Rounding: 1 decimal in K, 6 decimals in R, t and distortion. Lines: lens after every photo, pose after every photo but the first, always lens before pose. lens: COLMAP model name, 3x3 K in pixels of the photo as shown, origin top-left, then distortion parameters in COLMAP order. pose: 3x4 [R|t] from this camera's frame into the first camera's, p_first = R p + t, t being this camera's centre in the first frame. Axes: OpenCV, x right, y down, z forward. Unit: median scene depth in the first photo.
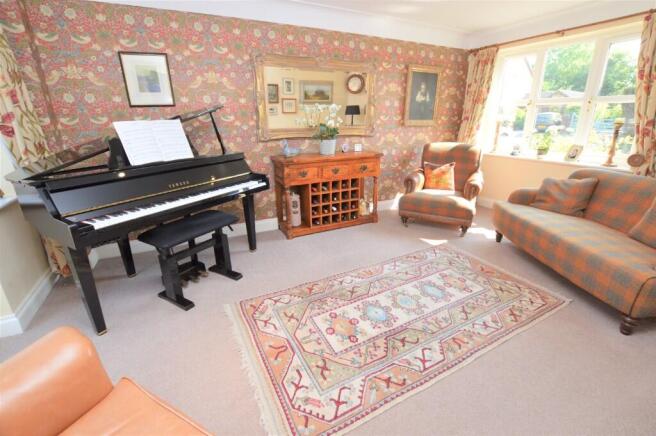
lens RADIAL K [[291.9, 0, 334.2], [0, 291.9, 214.5], [0, 0, 1]] dist [-0.035311, 0.005545]
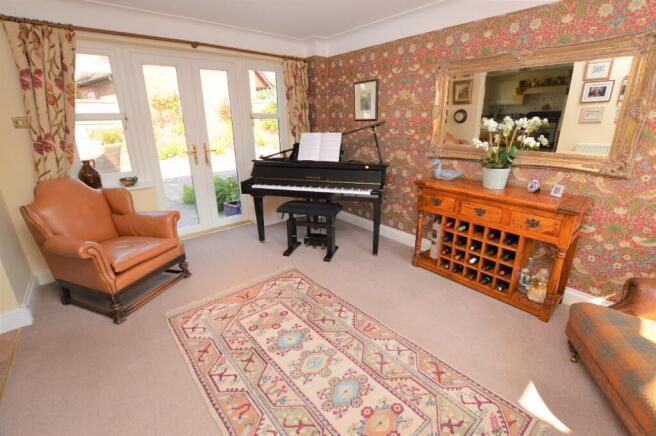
lens RADIAL K [[291.9, 0, 331.5], [0, 291.9, 214.3], [0, 0, 1]] dist [-0.035311, 0.005545]
pose [[0.219215, 0.307693, -0.925889, 0.813113], [-0.300906, 0.924034, 0.235833, -0.279908], [0.928117, 0.226907, 0.295148, 0.631576]]
